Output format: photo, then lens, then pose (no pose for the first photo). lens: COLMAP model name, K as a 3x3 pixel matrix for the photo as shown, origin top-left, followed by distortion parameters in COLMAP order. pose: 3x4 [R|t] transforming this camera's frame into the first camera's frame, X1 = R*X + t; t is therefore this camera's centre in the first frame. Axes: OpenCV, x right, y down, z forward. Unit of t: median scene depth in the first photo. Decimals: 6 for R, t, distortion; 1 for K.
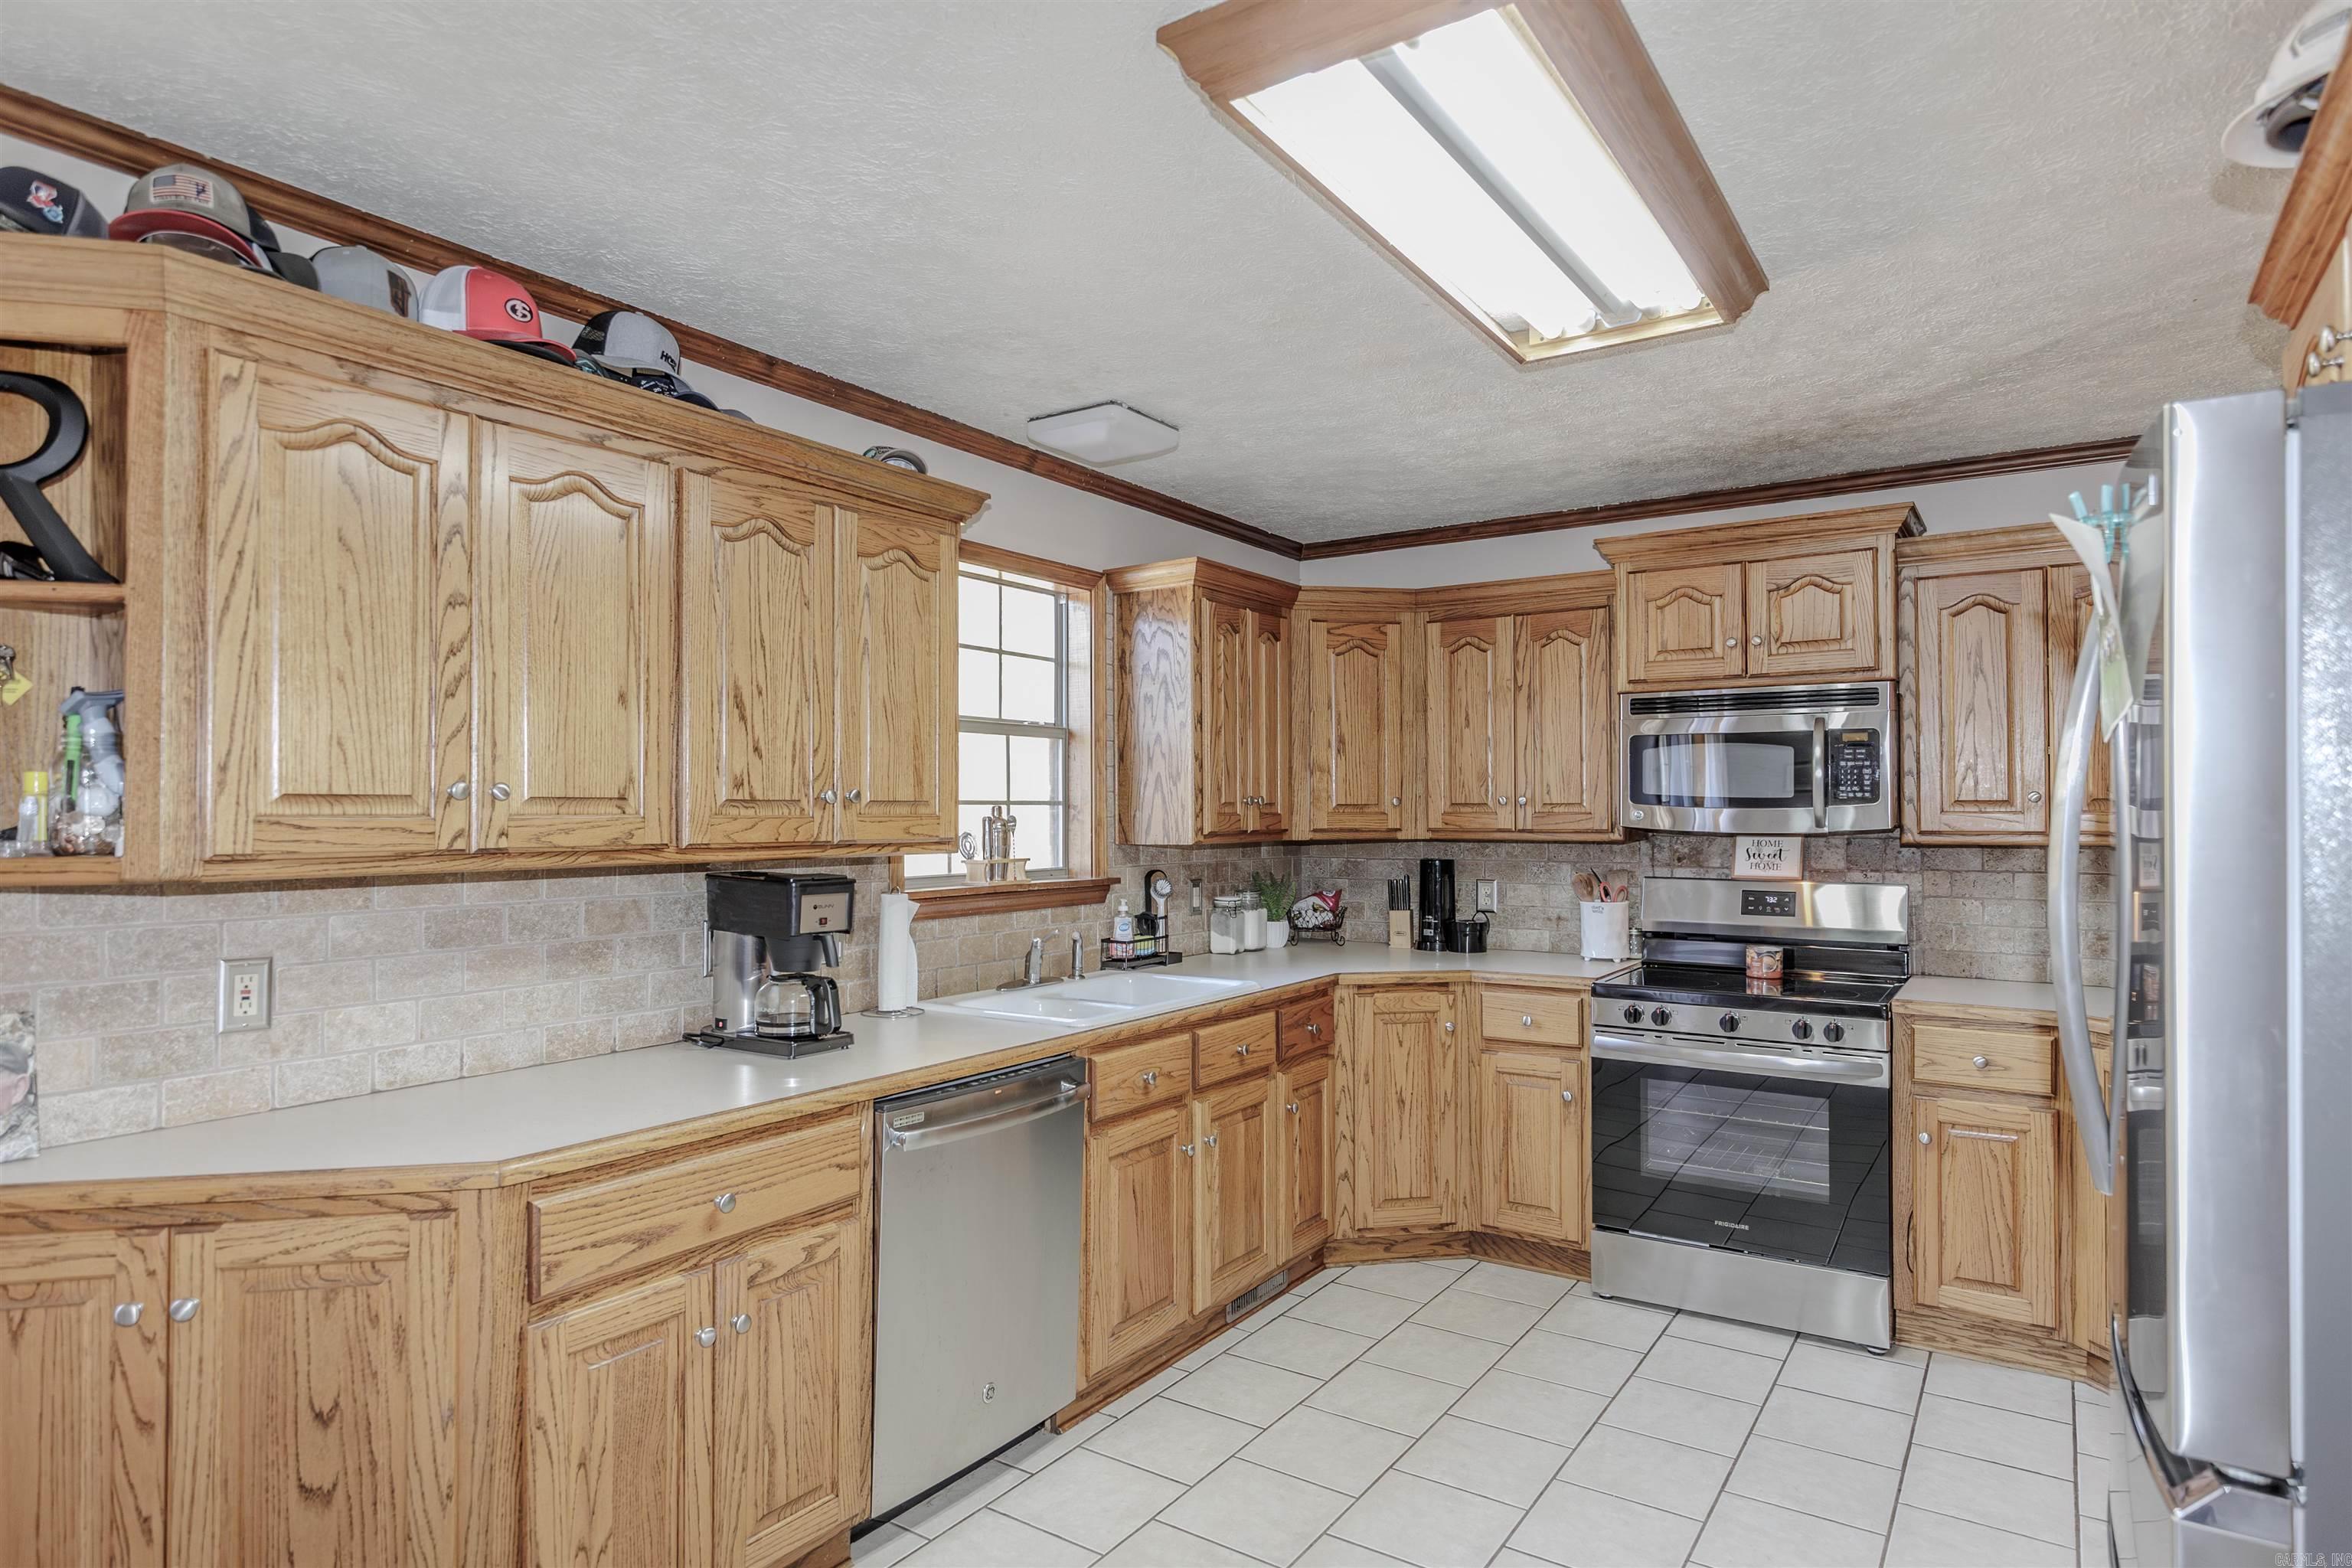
lens RADIAL K [[1307.6, 0, 1176.0], [0, 1307.6, 784.0], [0, 0, 1]] dist [-0.000693, 0.000321]
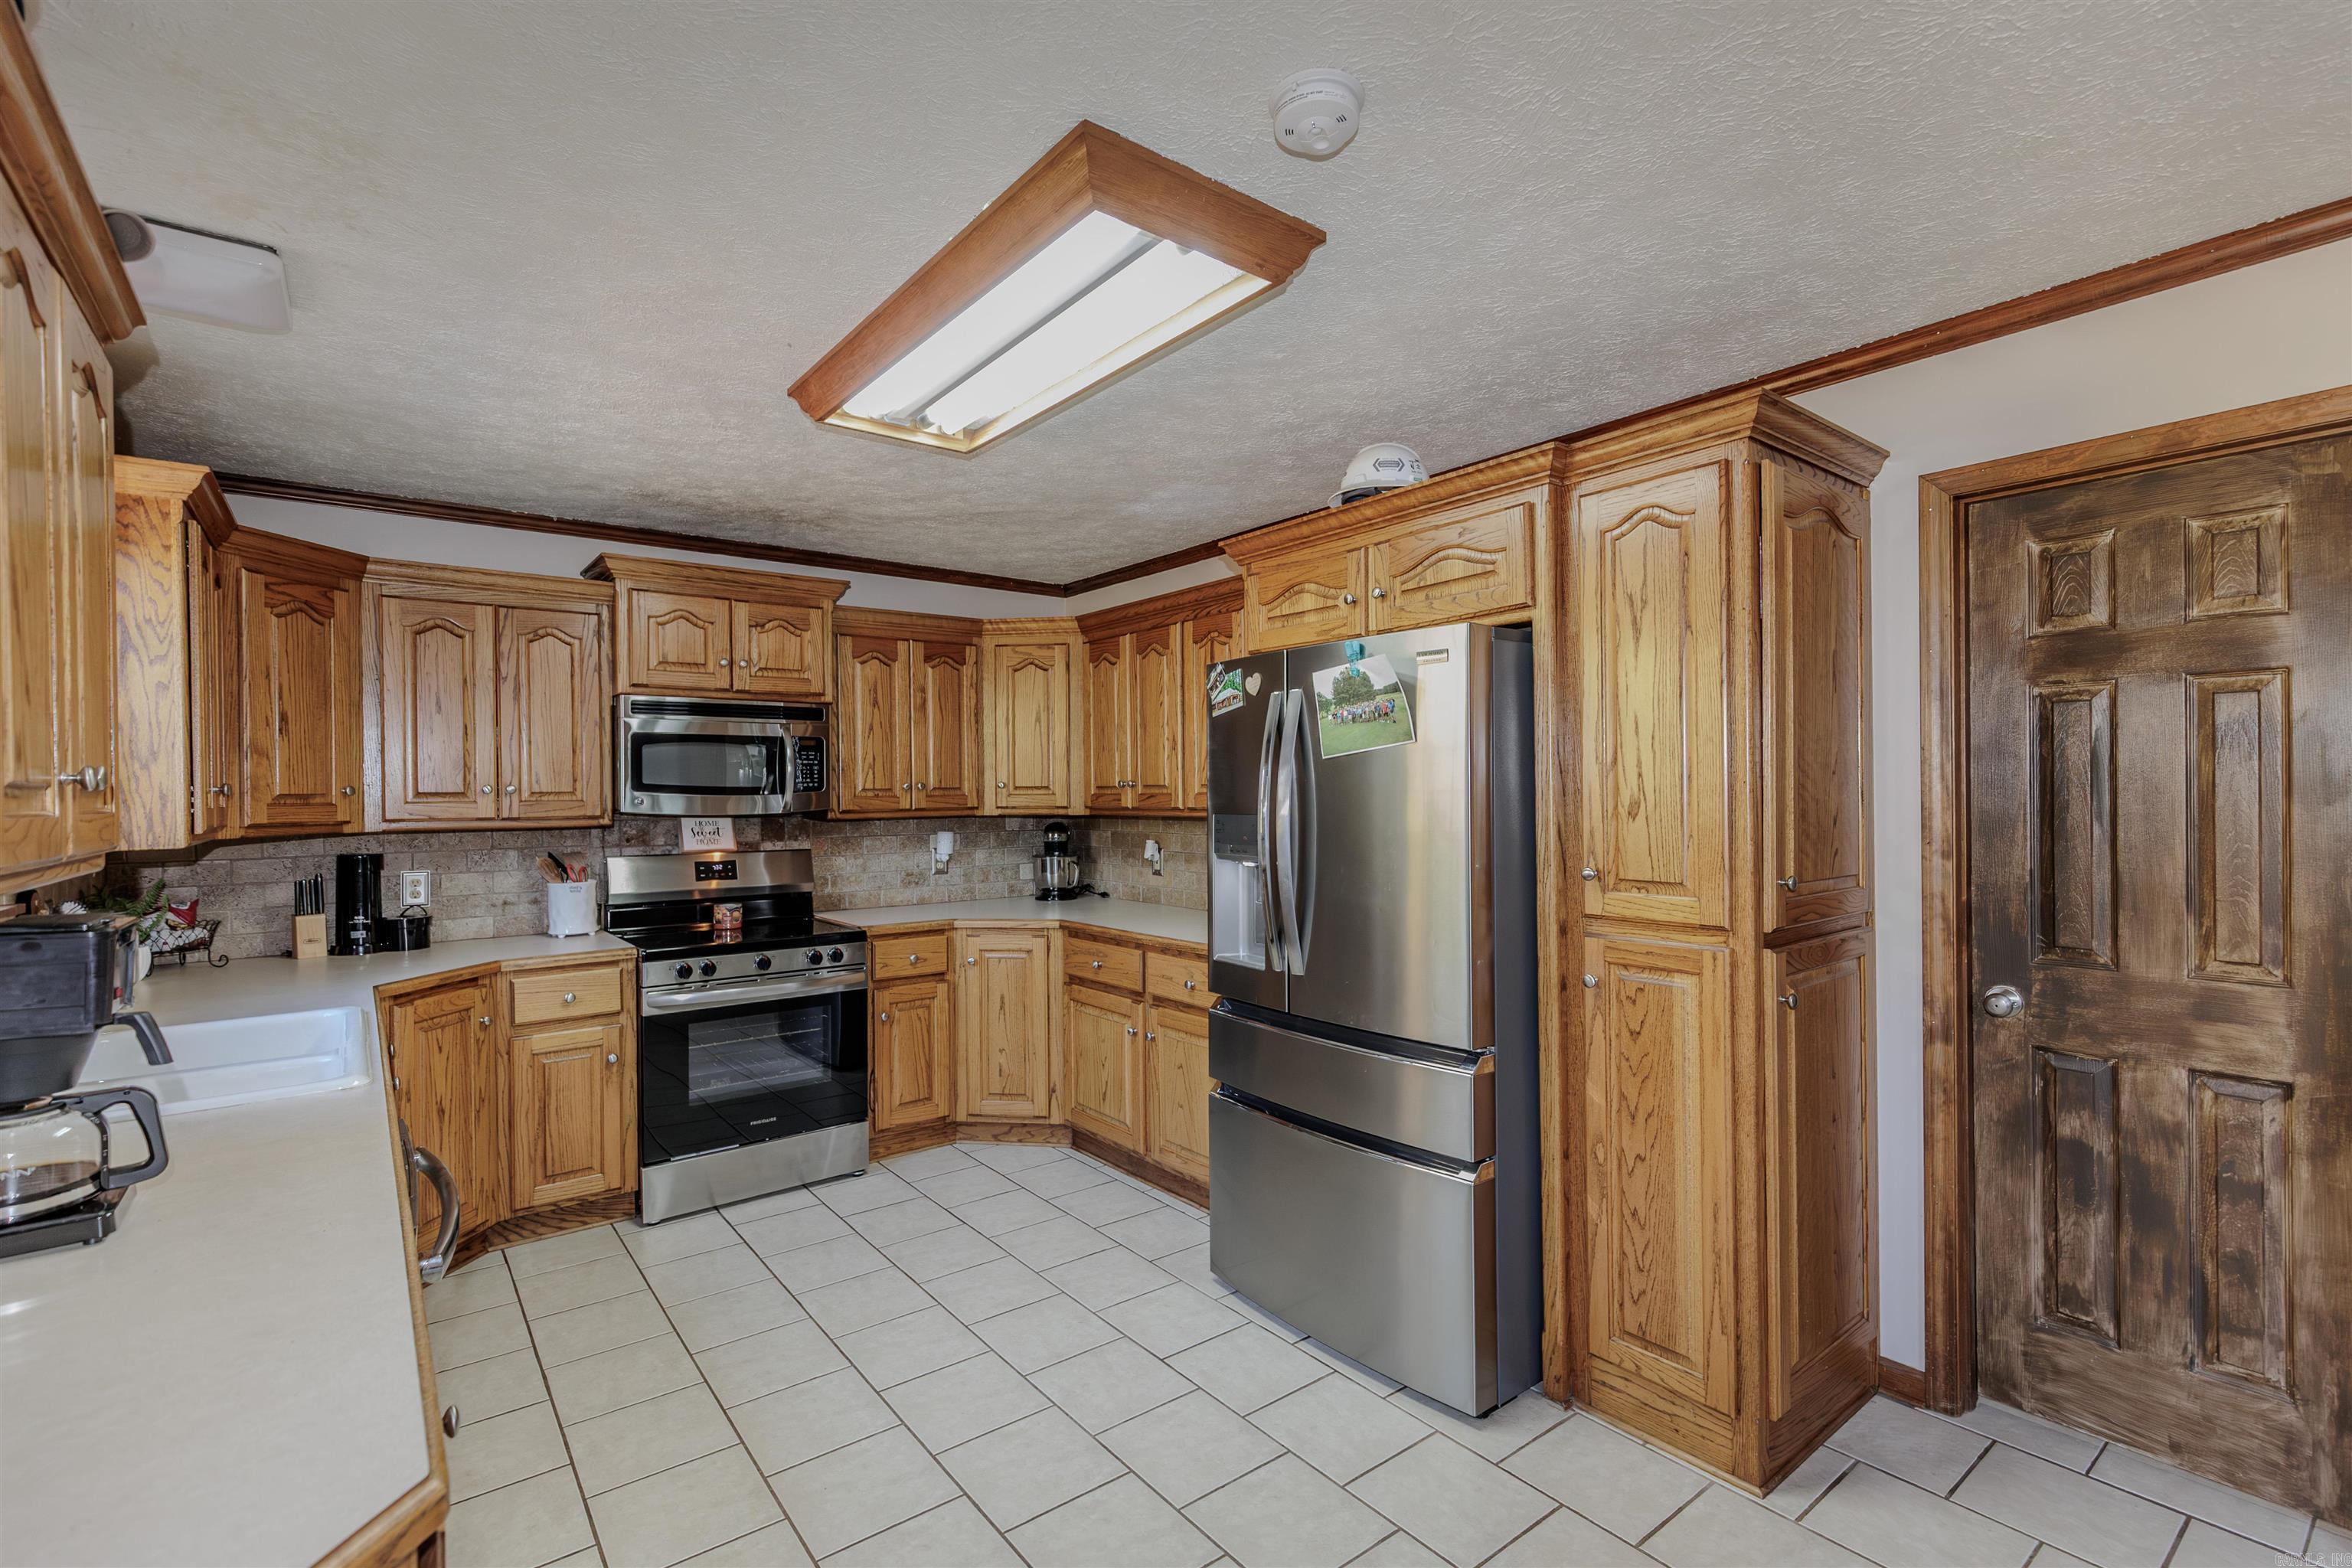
lens RADIAL K [[1044.6, 0, 1169.1], [0, 1044.6, 791.0], [0, 0, 1]] dist [0.001186, 0.000169]
pose [[0.310141, -0.001573, 0.950689, -0.389796], [-0.008057, 0.999958, 0.004283, 0.006653], [-0.950656, -0.008988, 0.310115, 0.285090]]
